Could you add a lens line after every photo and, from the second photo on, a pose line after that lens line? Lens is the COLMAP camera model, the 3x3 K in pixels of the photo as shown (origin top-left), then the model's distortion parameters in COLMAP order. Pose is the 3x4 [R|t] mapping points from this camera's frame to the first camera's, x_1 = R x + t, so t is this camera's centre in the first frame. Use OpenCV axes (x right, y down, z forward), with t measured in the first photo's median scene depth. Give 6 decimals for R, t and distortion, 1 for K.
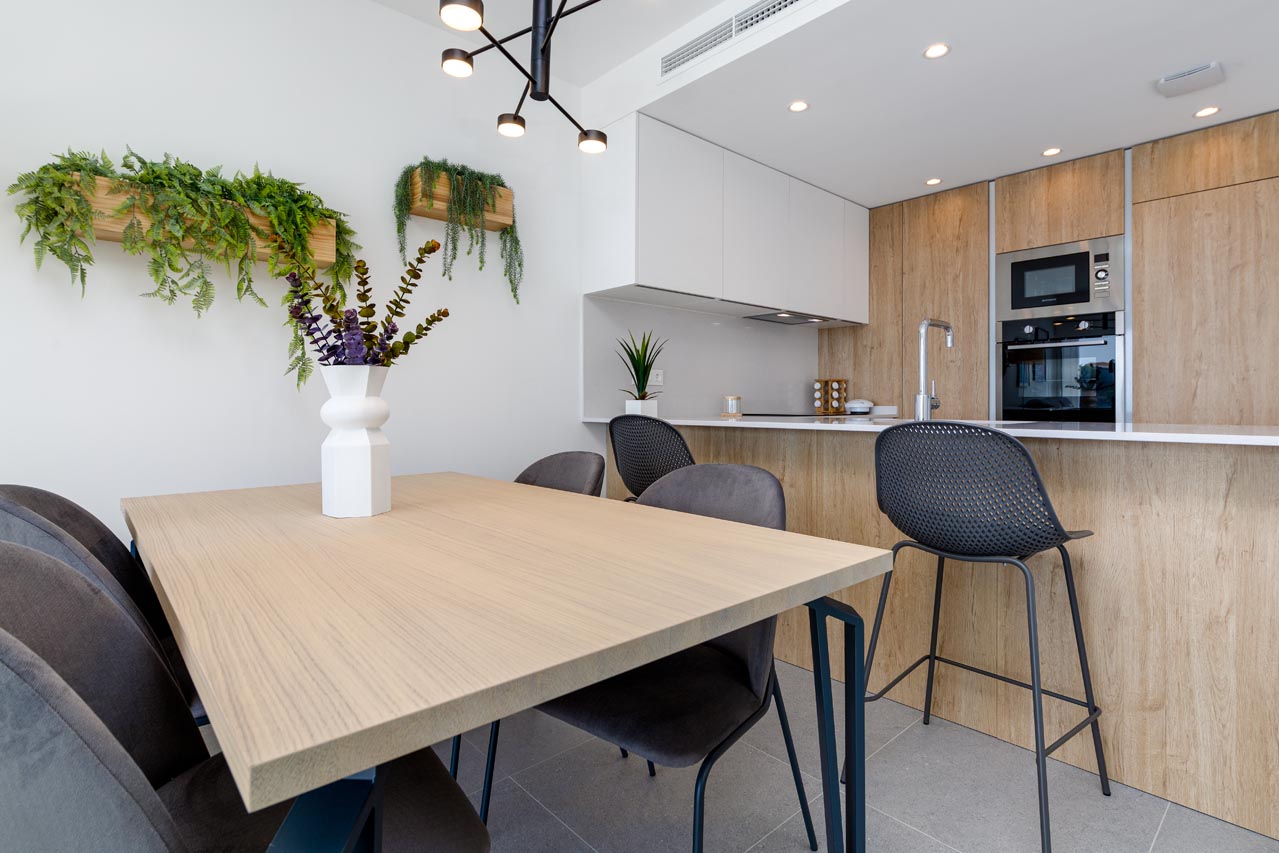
lens RADIAL K [[638.8, 0, 634.8], [0, 638.8, 405.9], [0, 0, 1]] dist [-0.004985, 0.000773]
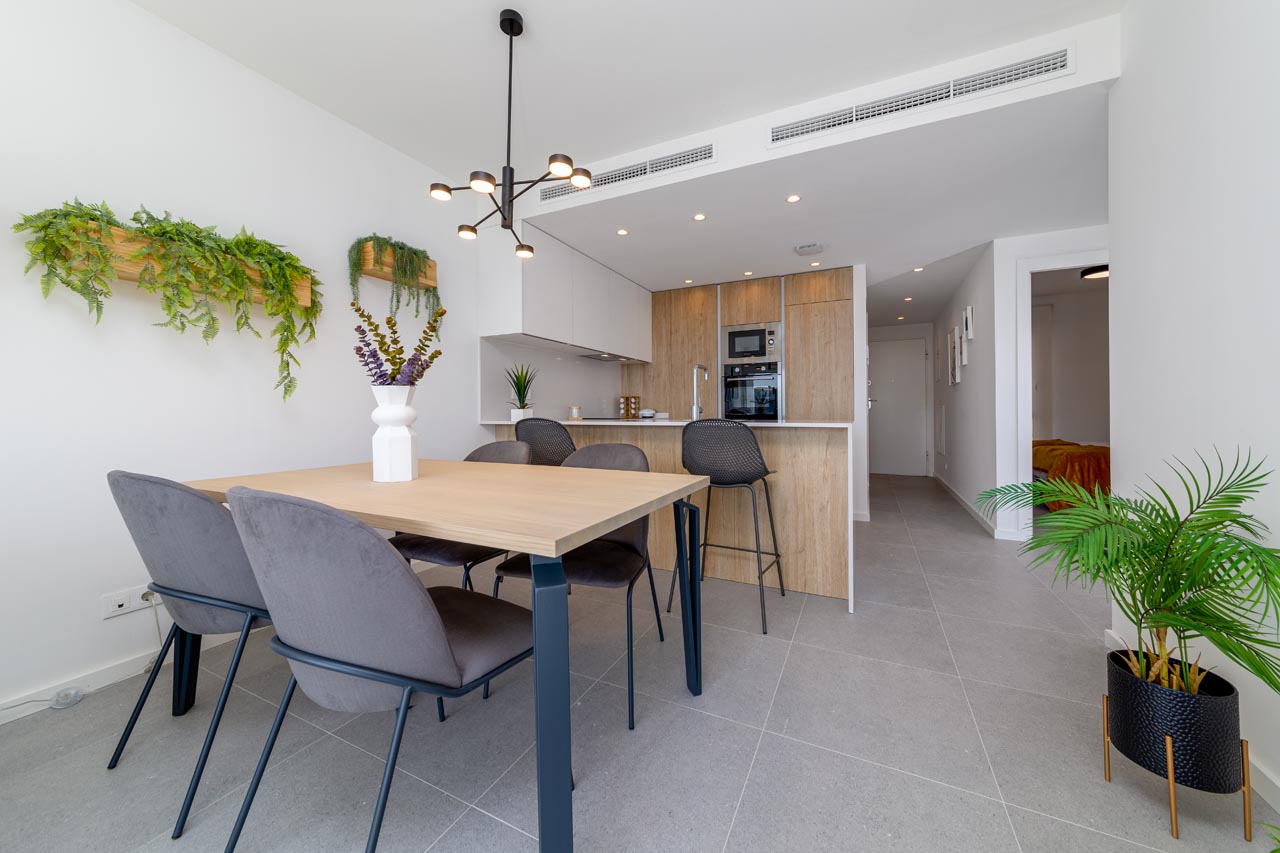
lens RADIAL K [[473.8, 0, 648.8], [0, 473.8, 413.0], [0, 0, 1]] dist [-0.002447, 0.001198]
pose [[0.920540, -0.004185, 0.390625, -0.220965], [0.005623, 0.999981, -0.002539, 0.007153], [-0.390607, 0.004534, 0.920546, -0.216838]]
